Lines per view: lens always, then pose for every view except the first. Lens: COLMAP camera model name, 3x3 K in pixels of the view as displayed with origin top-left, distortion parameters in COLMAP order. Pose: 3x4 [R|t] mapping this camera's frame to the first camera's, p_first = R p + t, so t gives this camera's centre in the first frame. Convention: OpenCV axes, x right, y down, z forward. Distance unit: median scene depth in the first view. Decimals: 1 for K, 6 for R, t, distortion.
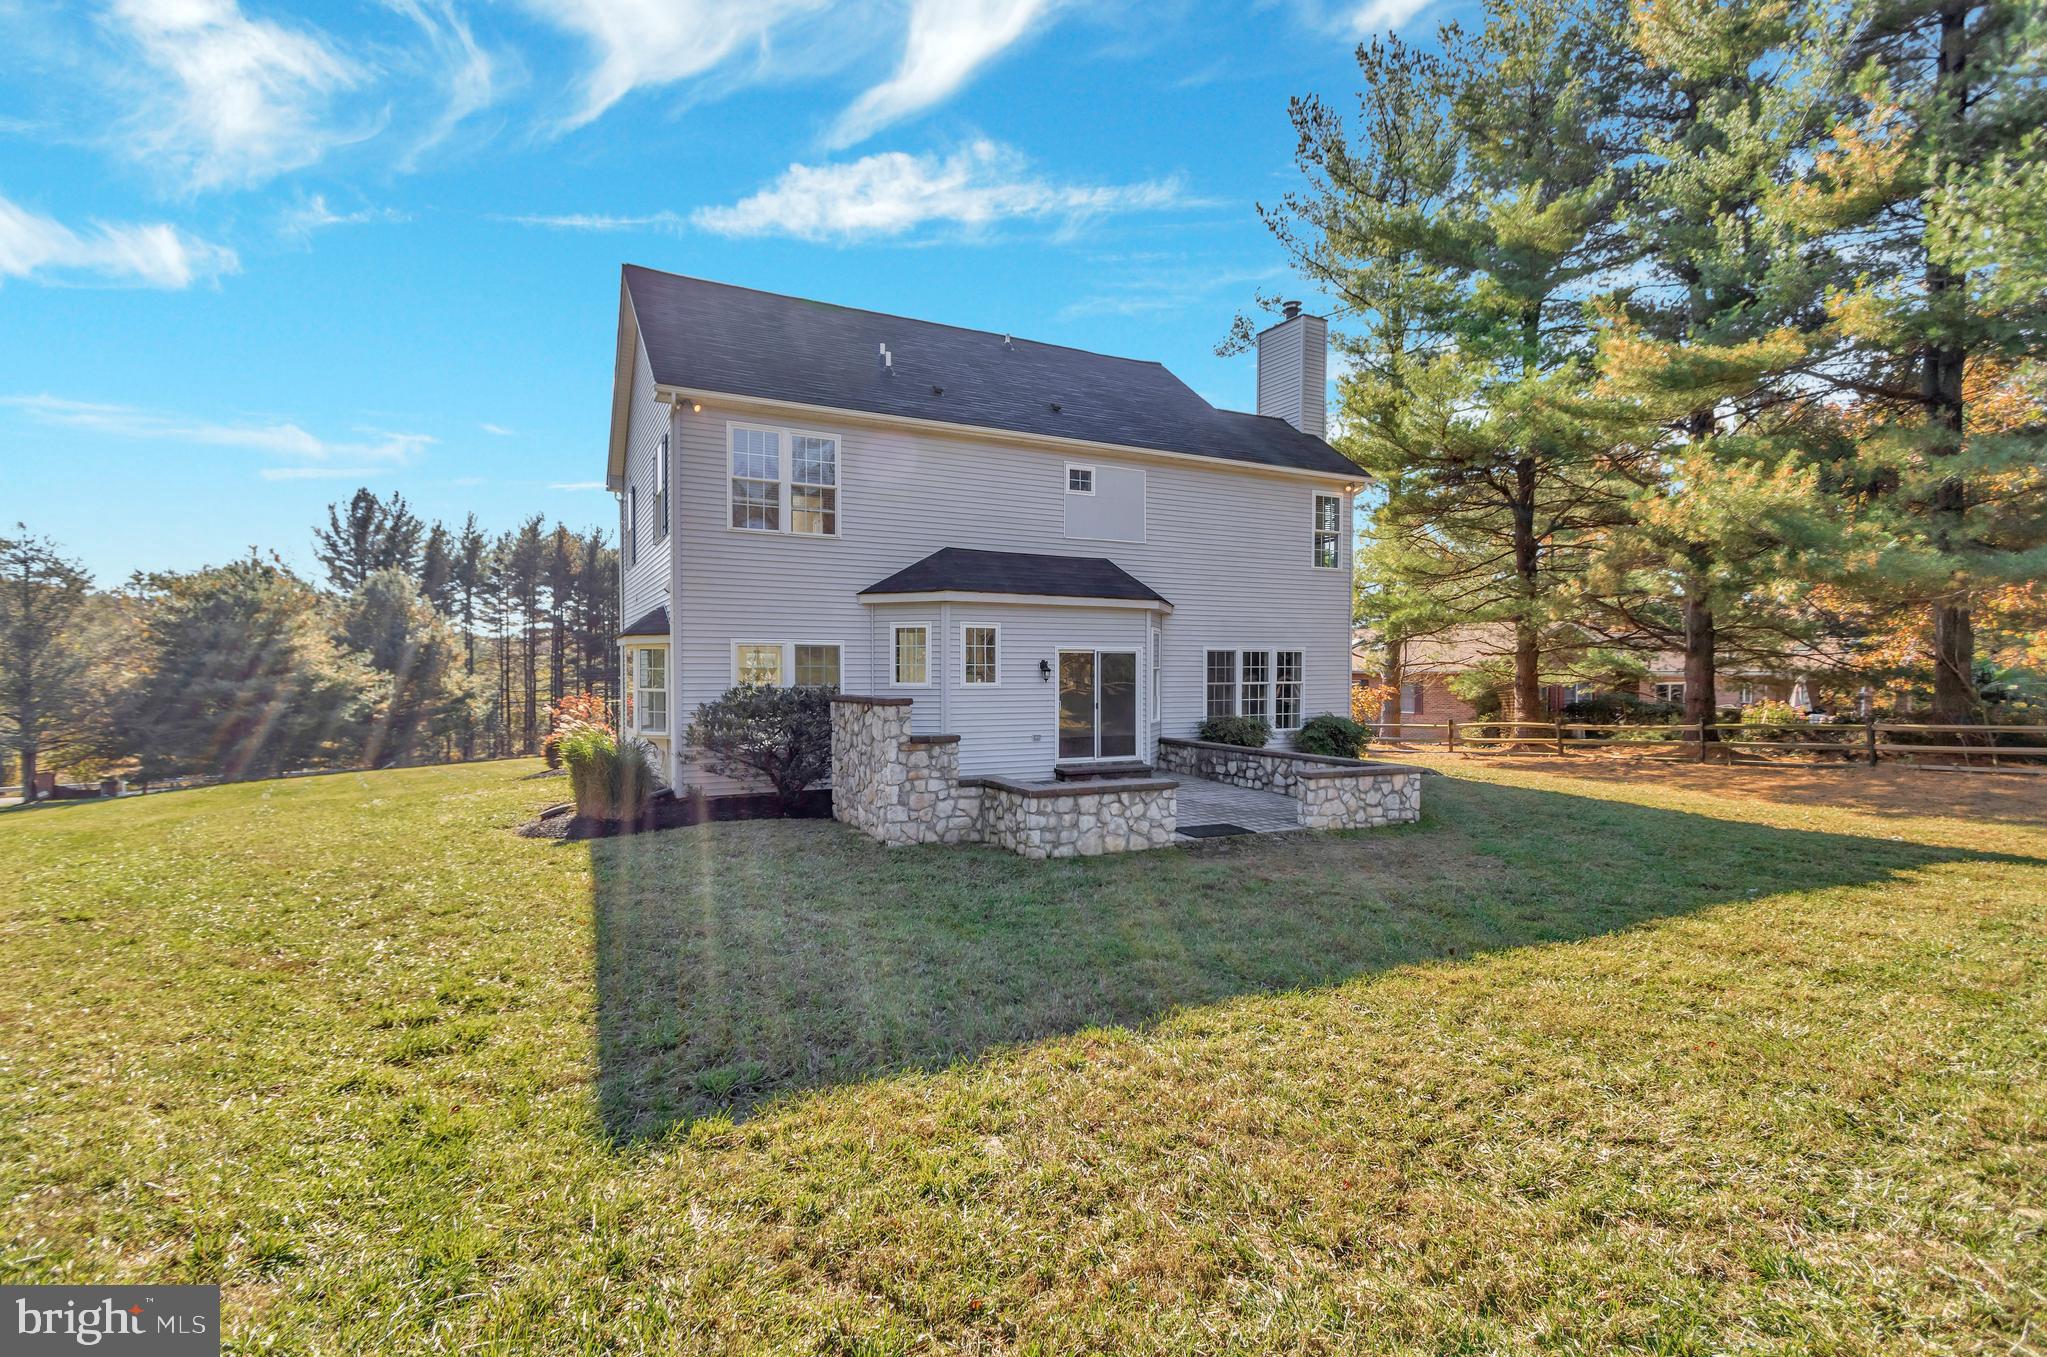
lens RADIAL K [[932.6, 0, 1023.5], [0, 932.6, 678.5], [0, 0, 1]] dist [0.003232, -0.009645]
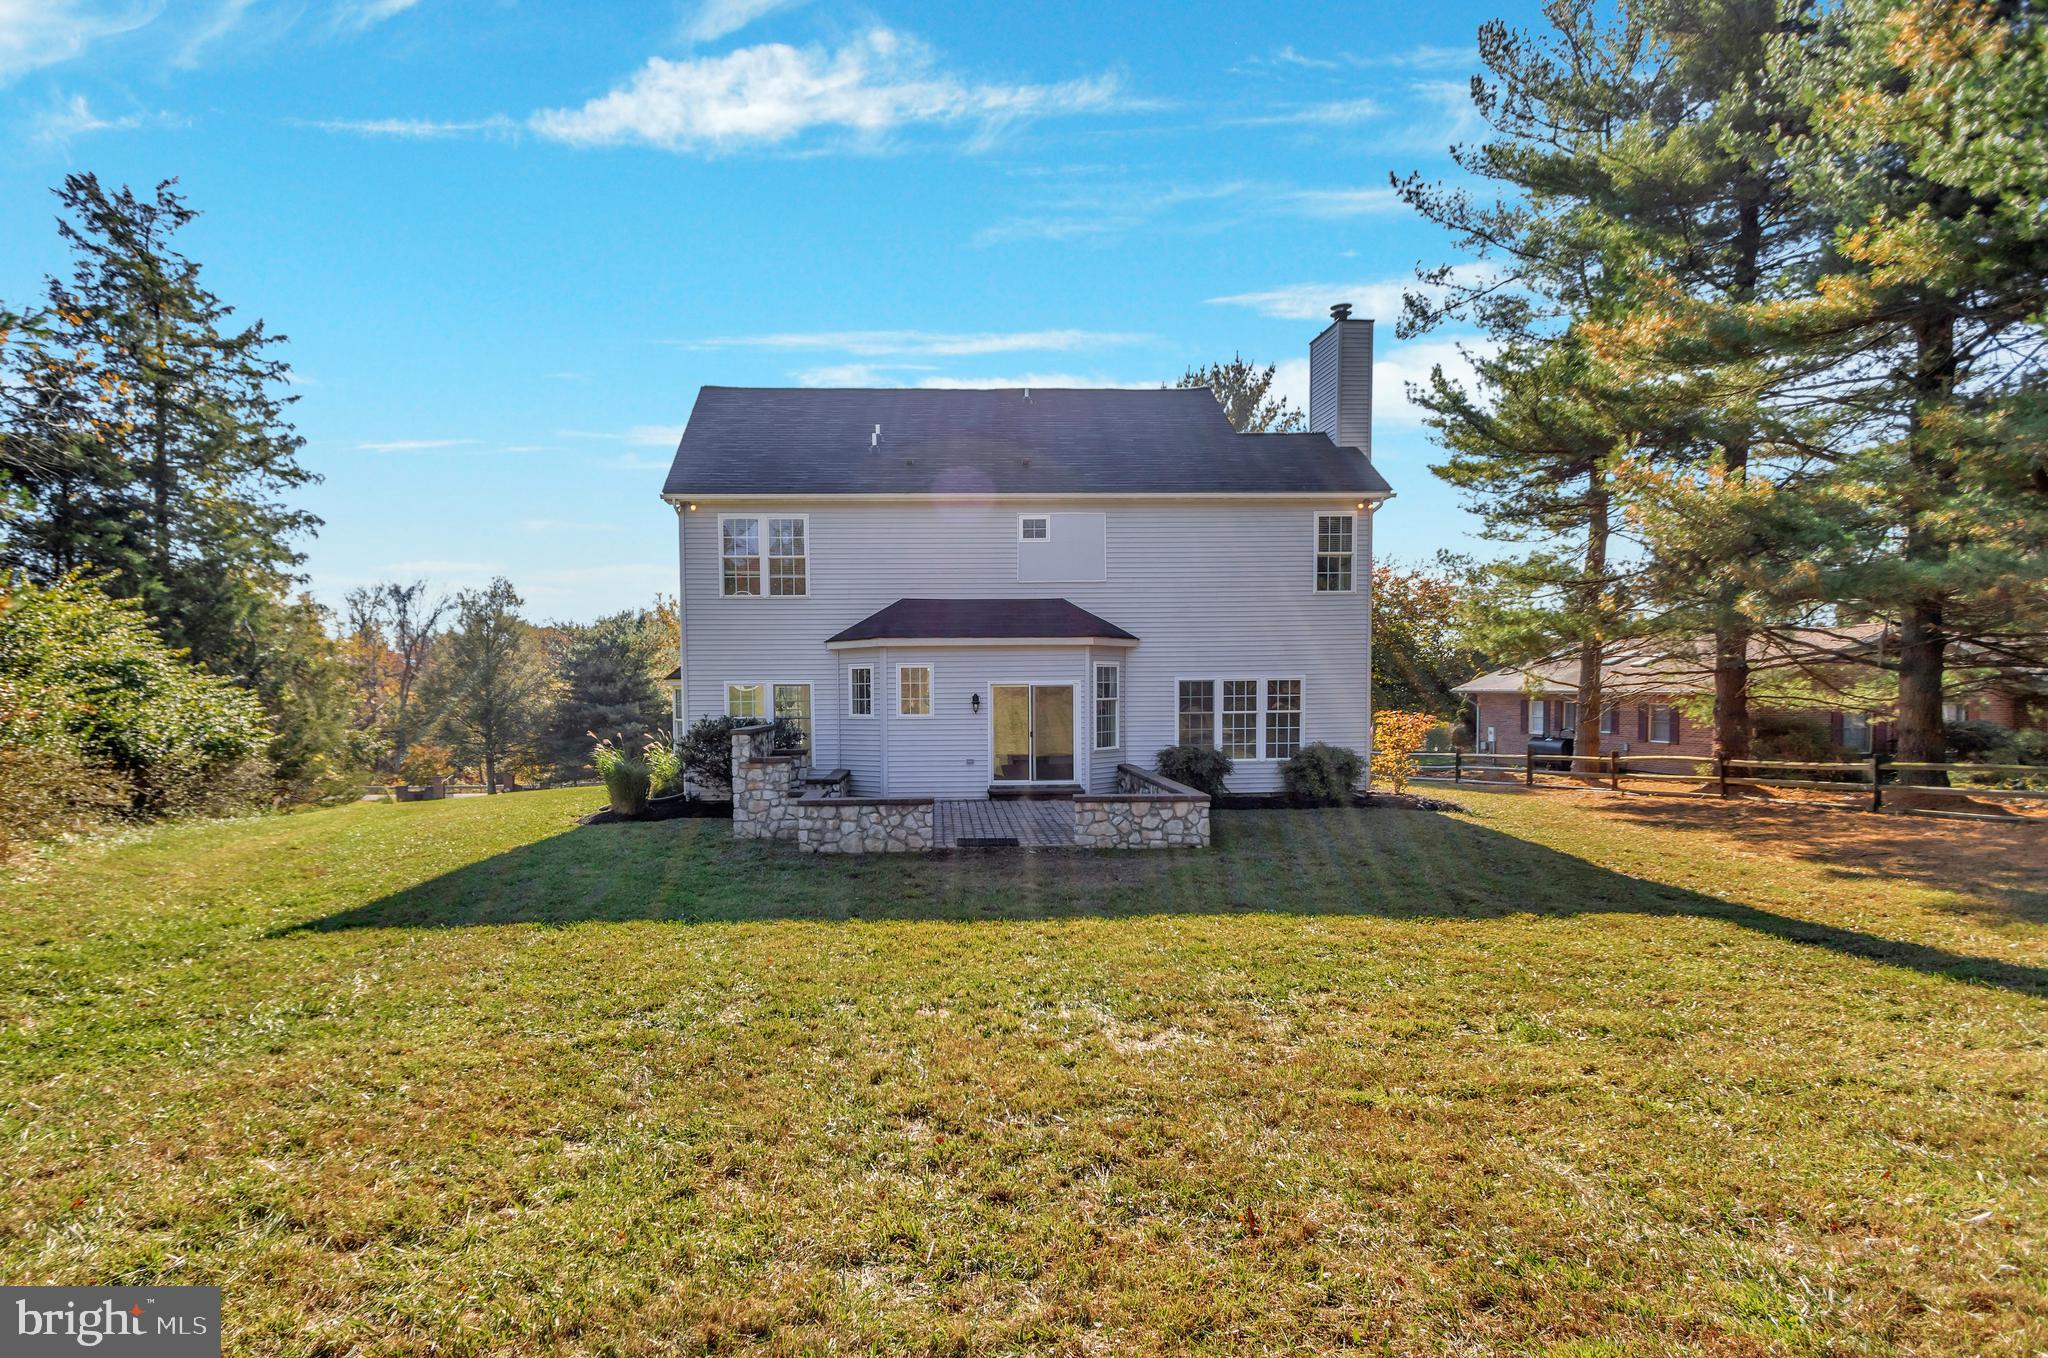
lens RADIAL K [[1019.6, 0, 1022.4], [0, 1019.6, 726.0], [0, 0, 1]] dist [-0.001476, -0.000162]
pose [[0.912173, 0.006333, -0.409756, 0.589332], [0.005441, 0.999605, 0.027562, -0.014757], [0.409769, -0.027371, 0.911779, -0.118058]]
